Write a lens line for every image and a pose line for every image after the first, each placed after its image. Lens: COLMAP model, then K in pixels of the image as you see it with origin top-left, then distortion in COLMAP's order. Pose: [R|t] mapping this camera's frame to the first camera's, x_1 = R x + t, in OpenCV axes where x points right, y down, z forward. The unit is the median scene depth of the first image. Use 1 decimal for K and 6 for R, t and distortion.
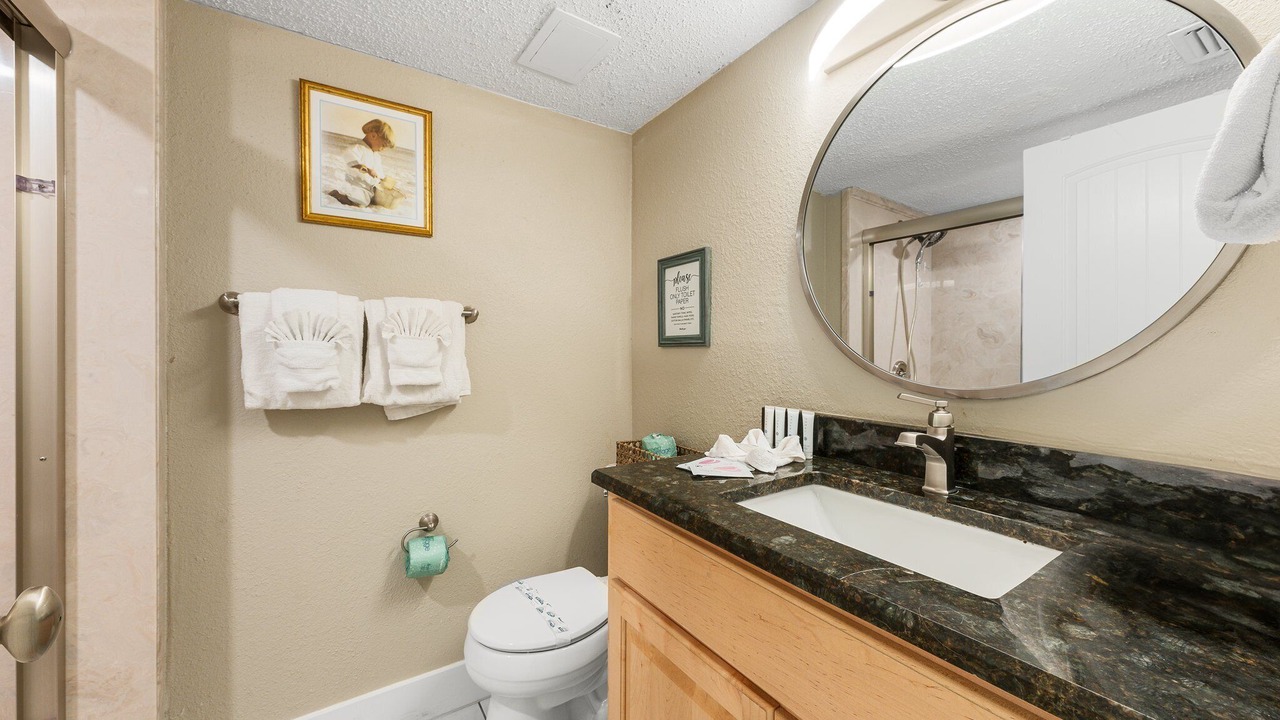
lens RADIAL K [[453.2, 0, 640.0], [0, 453.2, 360.0], [0, 0, 1]] dist [0.001280, 0.000055]
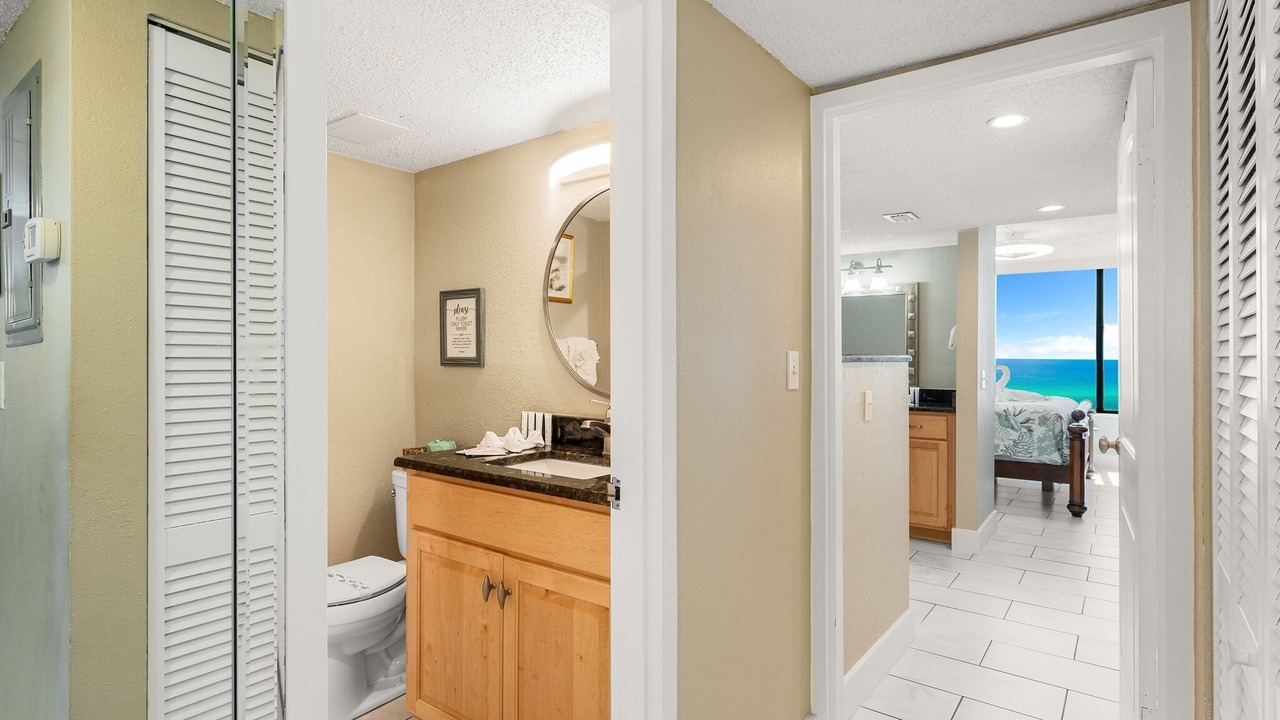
lens RADIAL K [[624.1, 0, 643.0], [0, 624.1, 358.2], [0, 0, 1]] dist [0.003449, -0.000204]
pose [[0.935049, -0.001289, 0.354517, -0.047060], [0.004759, 0.999949, -0.008916, -0.036237], [-0.354487, 0.010024, 0.935007, -0.771831]]
